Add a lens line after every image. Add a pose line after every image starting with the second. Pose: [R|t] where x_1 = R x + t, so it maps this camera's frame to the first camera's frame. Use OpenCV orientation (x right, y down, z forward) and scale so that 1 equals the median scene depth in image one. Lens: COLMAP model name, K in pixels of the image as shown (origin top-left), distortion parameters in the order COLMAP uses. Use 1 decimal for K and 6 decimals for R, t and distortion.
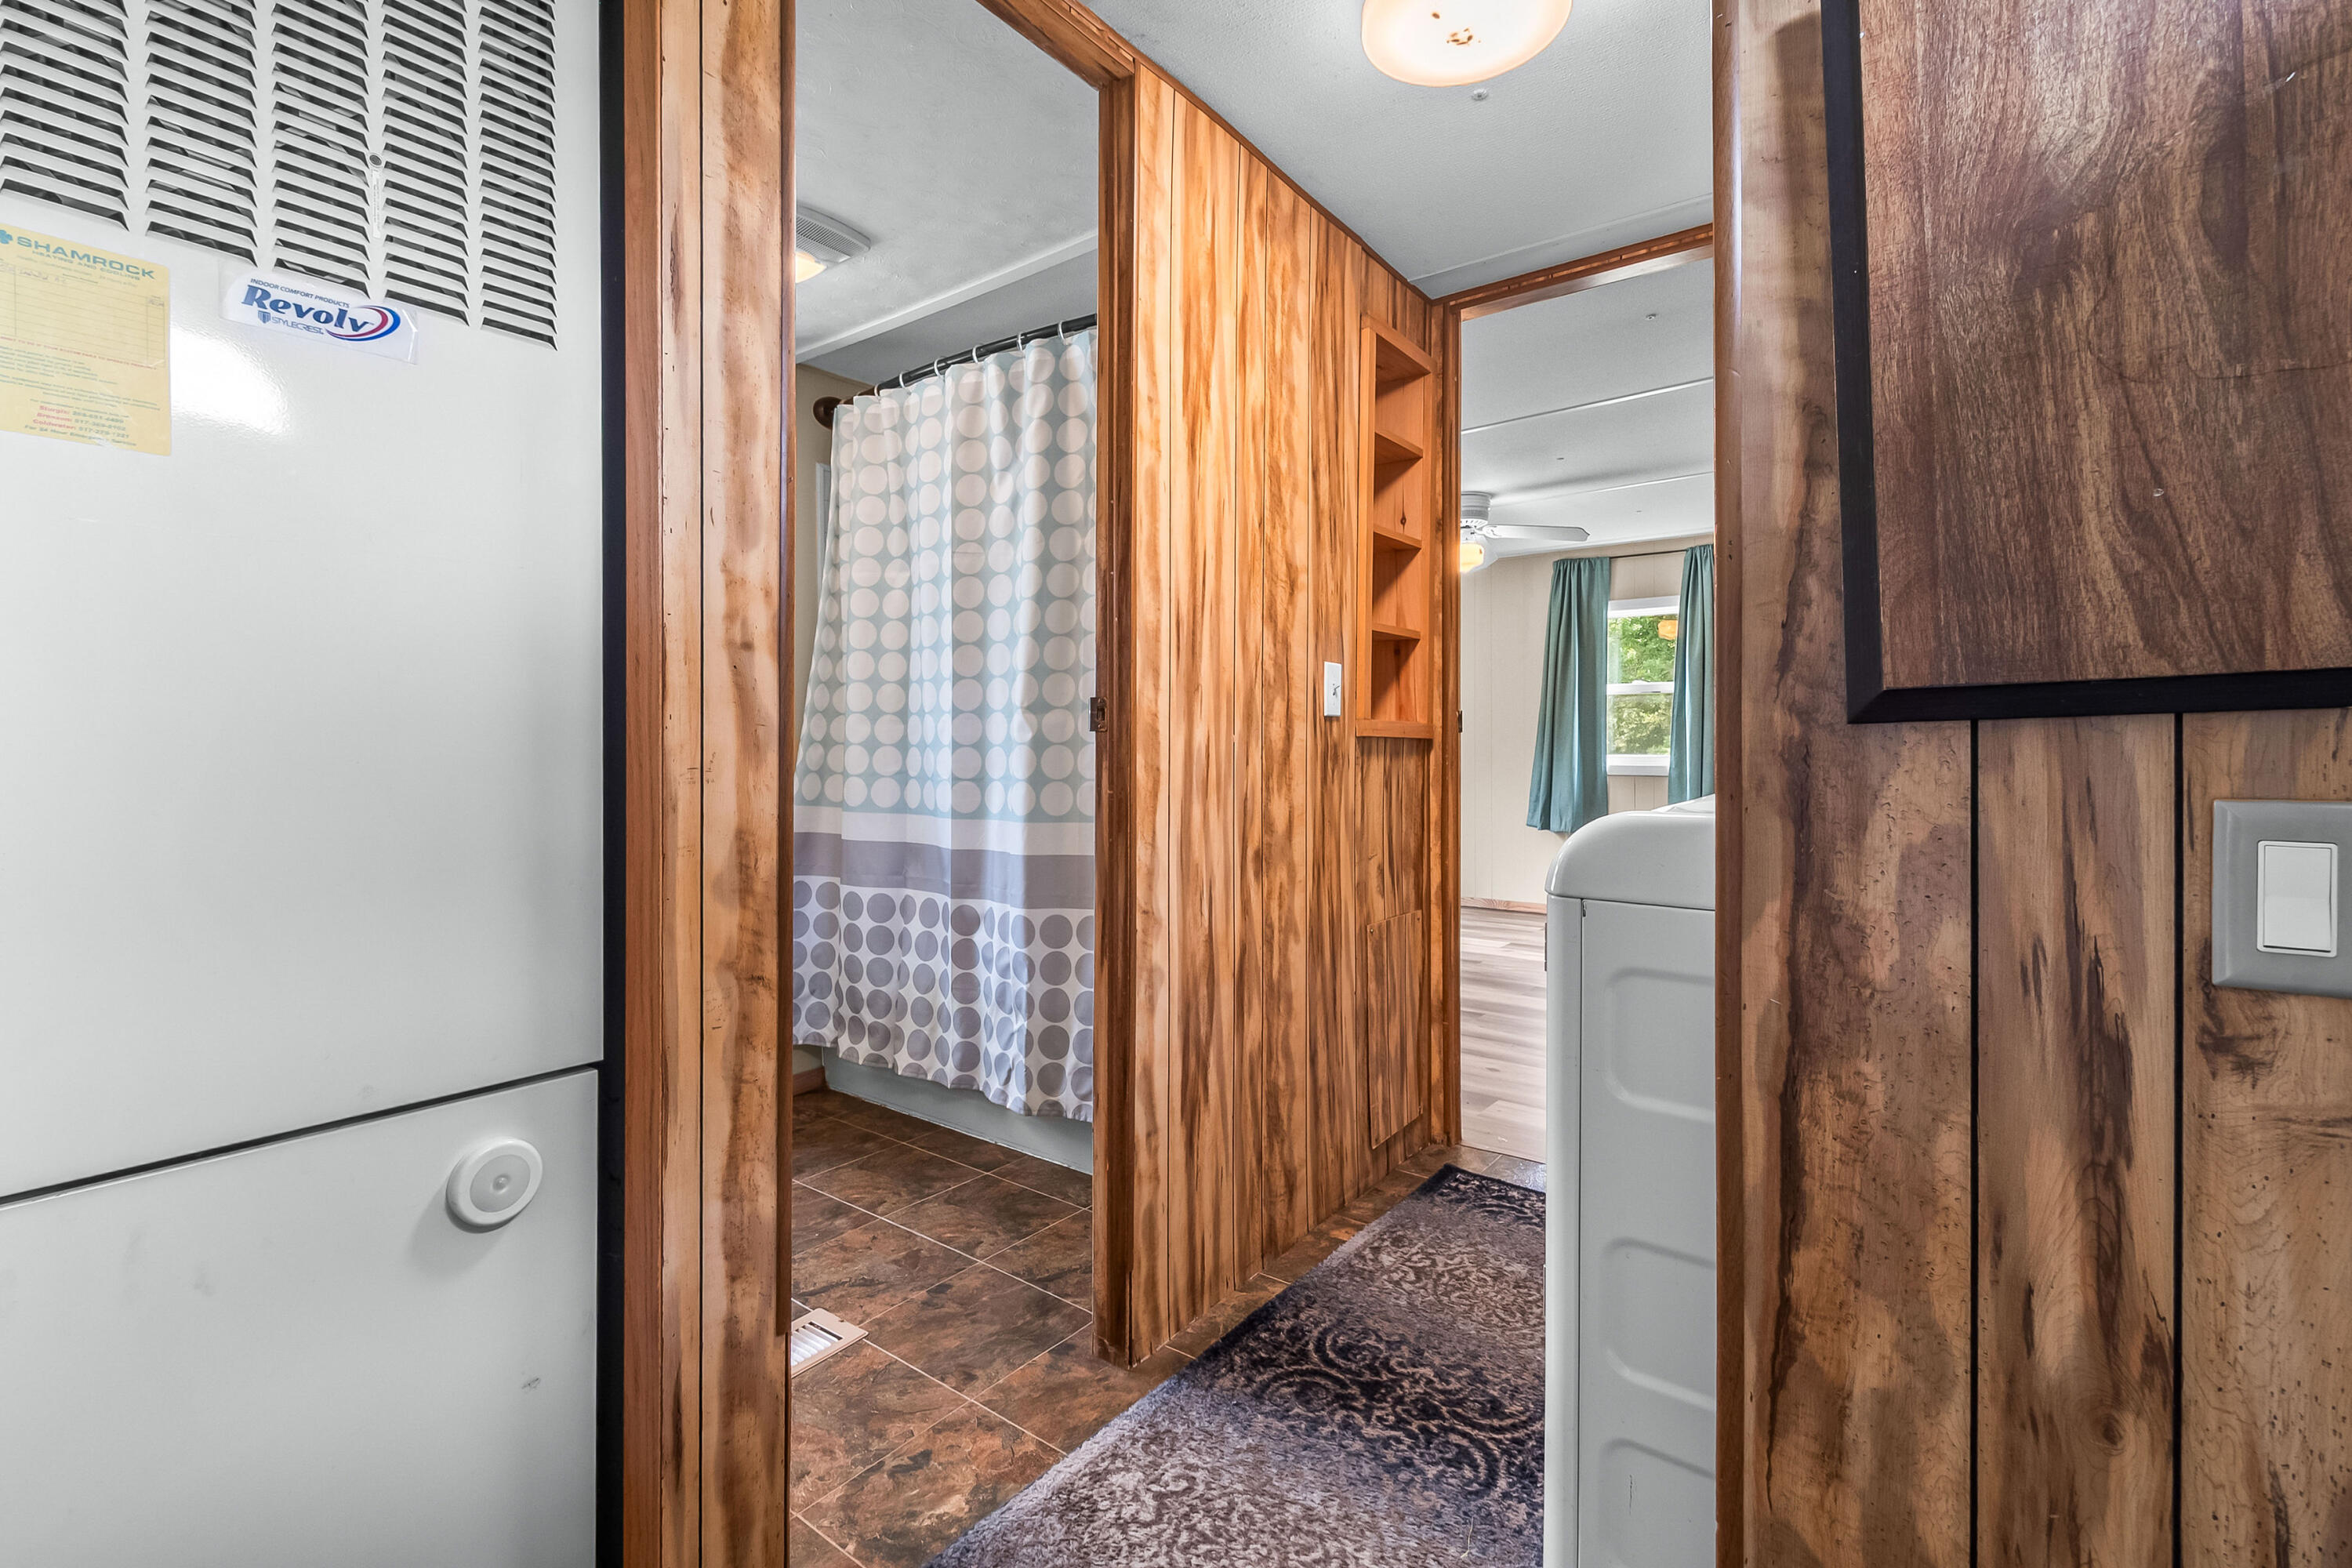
lens RADIAL K [[1053.6, 0, 1162.9], [0, 1053.6, 749.3], [0, 0, 1]] dist [0.007704, -0.003883]
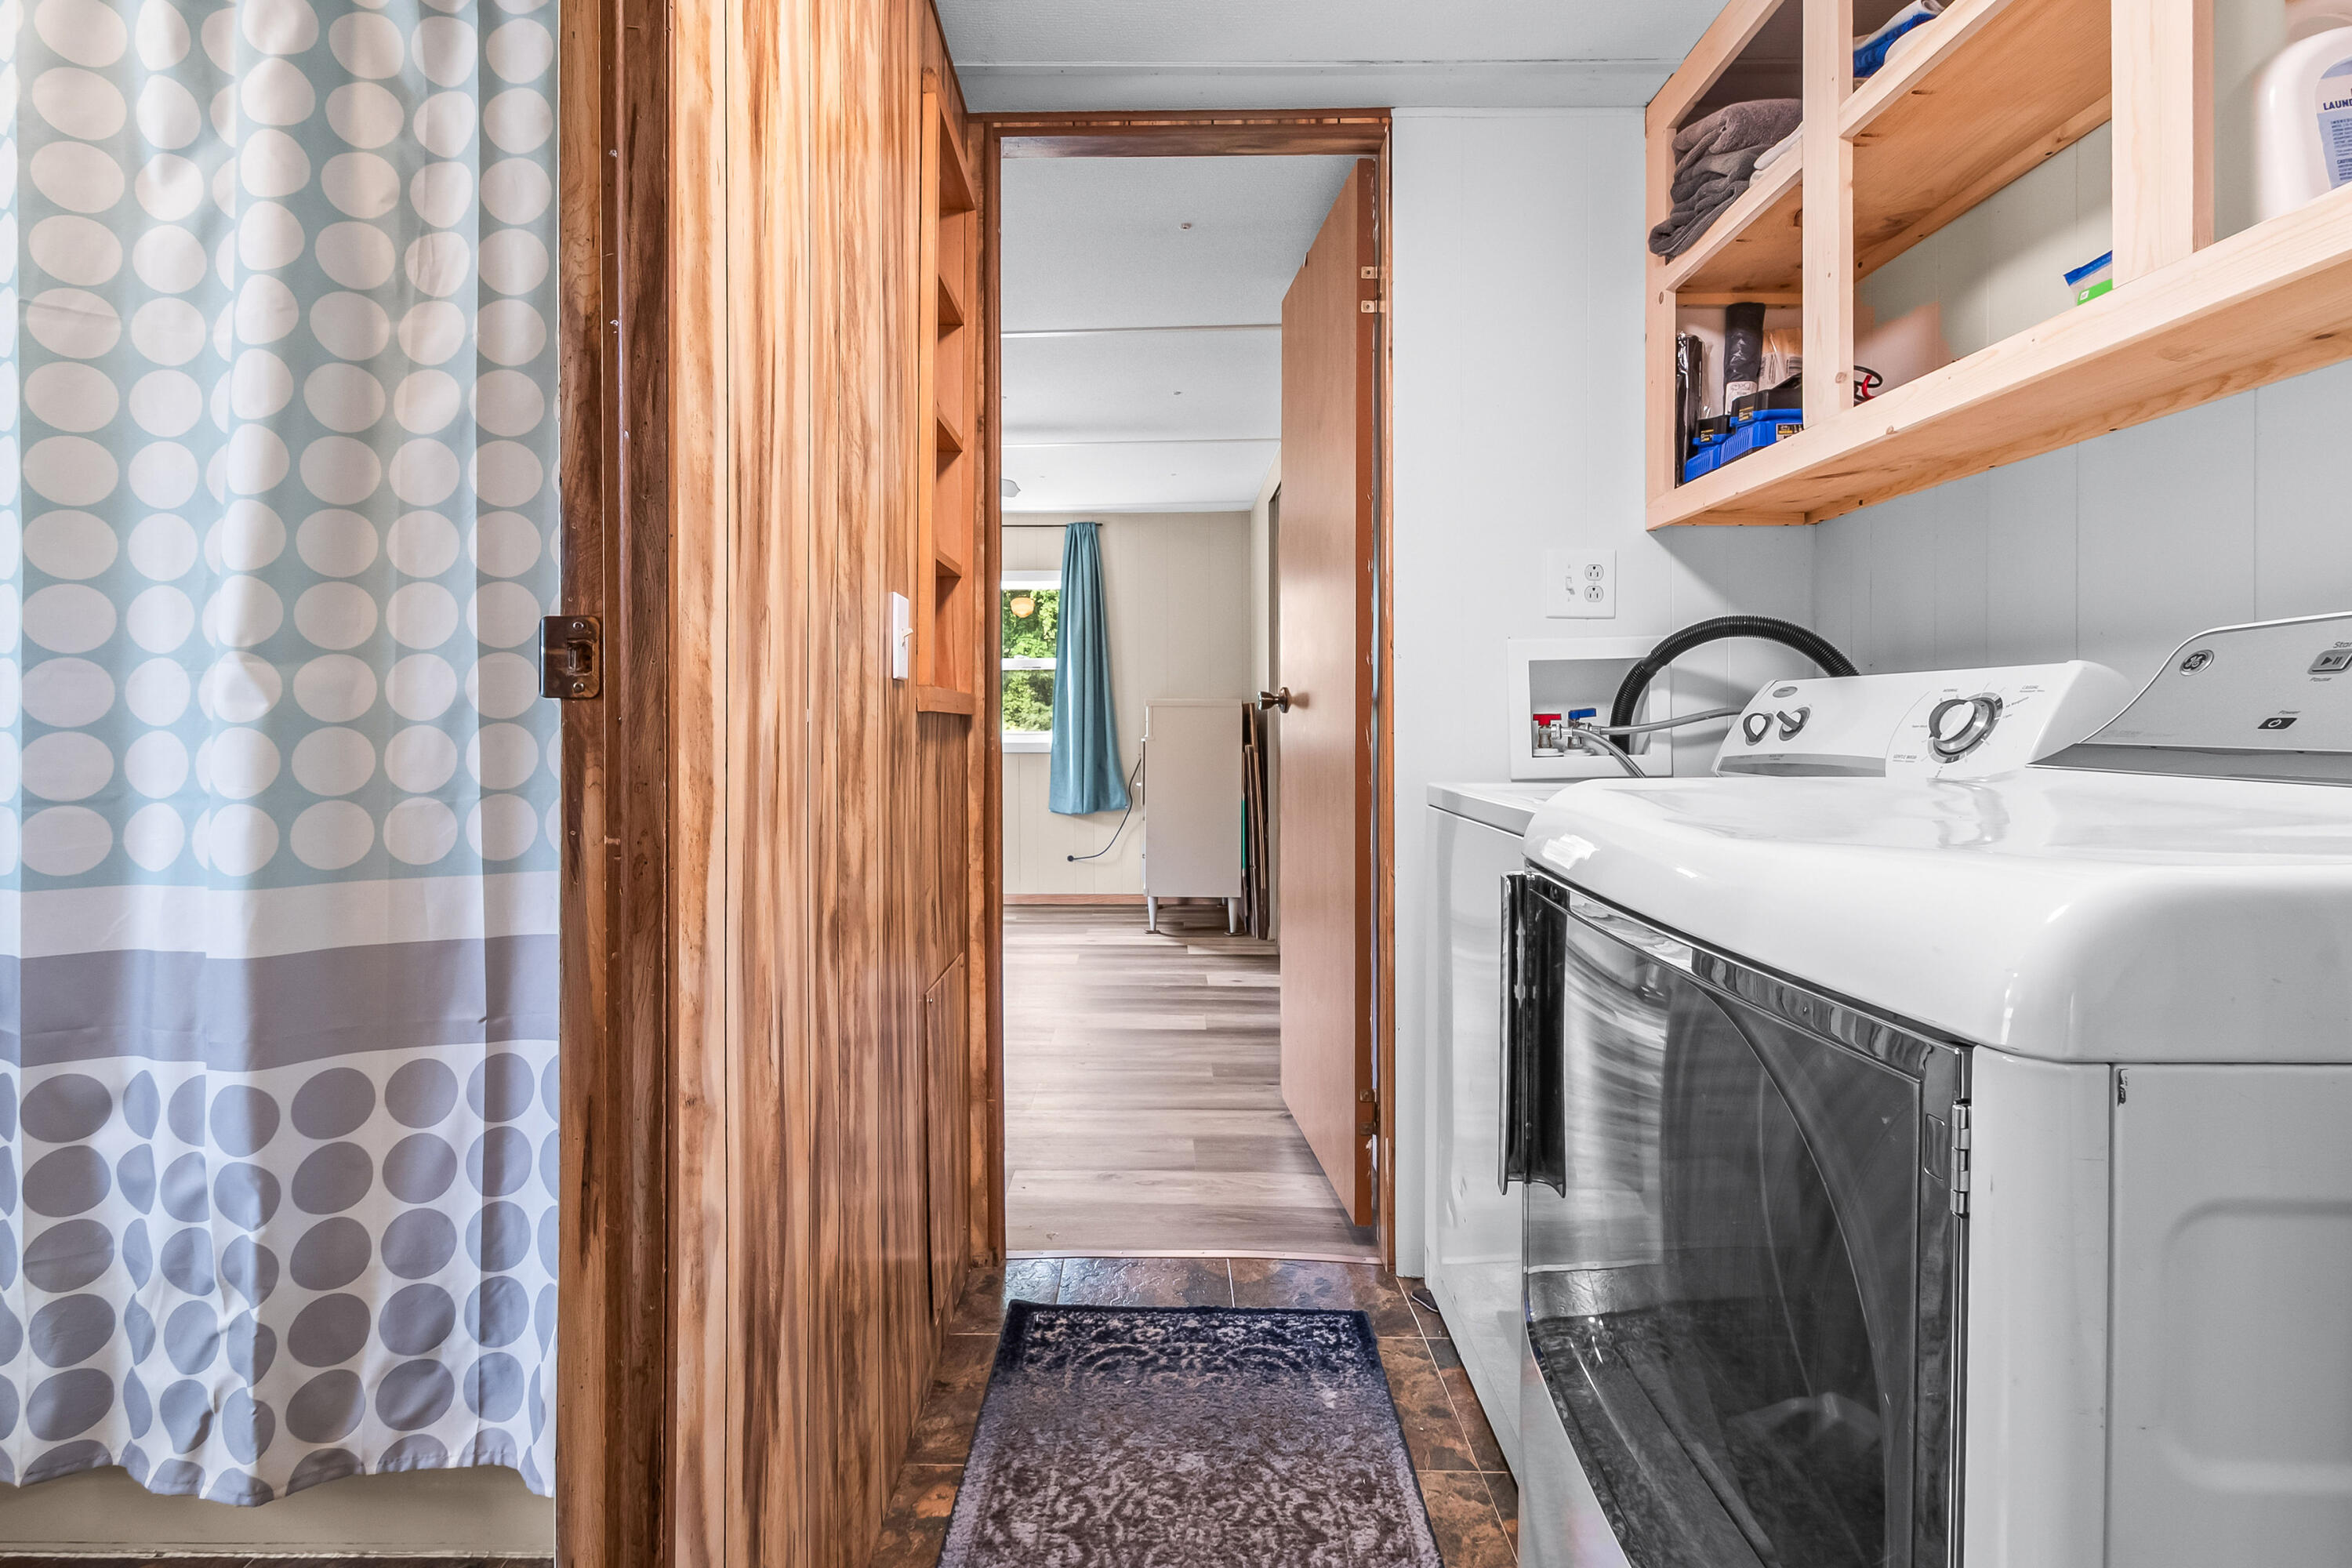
lens RADIAL K [[1053.6, 0, 1150.2], [0, 1053.6, 724.9], [0, 0, 1]] dist [0.007704, -0.003883]
pose [[0.799538, -0.004551, 0.600598, -0.091323], [0.004773, 0.999988, 0.001224, -0.003973], [-0.600596, 0.001888, 0.799550, 0.369841]]
